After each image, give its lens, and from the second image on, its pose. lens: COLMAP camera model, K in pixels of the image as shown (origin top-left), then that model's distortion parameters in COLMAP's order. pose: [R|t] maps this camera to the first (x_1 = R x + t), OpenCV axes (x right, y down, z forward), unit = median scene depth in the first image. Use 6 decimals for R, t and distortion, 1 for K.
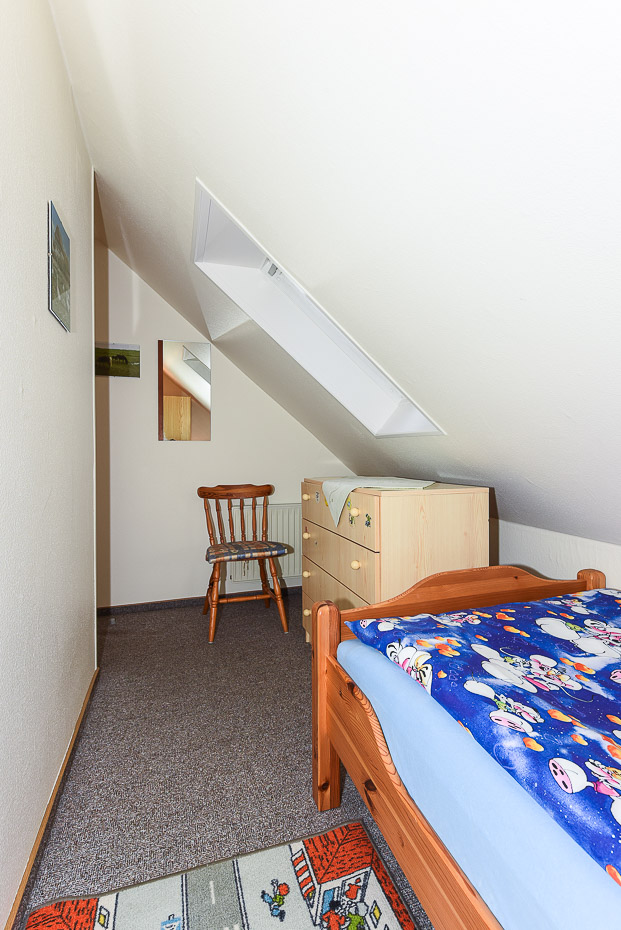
lens RADIAL K [[467.9, 0, 310.5], [0, 467.9, 465.0], [0, 0, 1]] dist [0.001252, -0.000054]
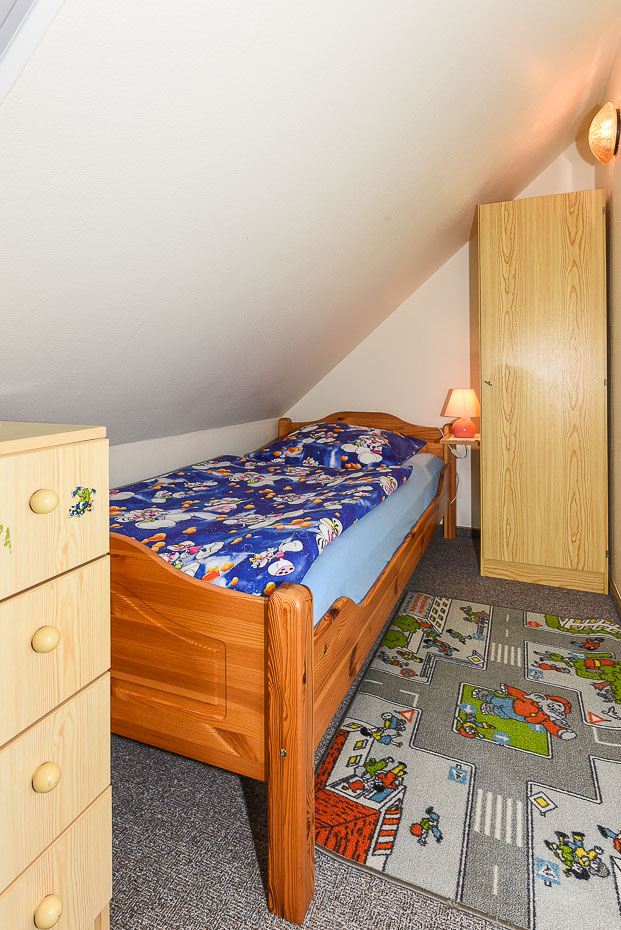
lens RADIAL K [[467.9, 0, 310.5], [0, 467.9, 465.0], [0, 0, 1]] dist [0.001252, -0.000054]
pose [[-0.758470, -0.122700, 0.640053, -0.399119], [0.013847, 0.978861, 0.204059, 0.017626], [-0.651560, 0.163636, -0.740738, 1.698098]]
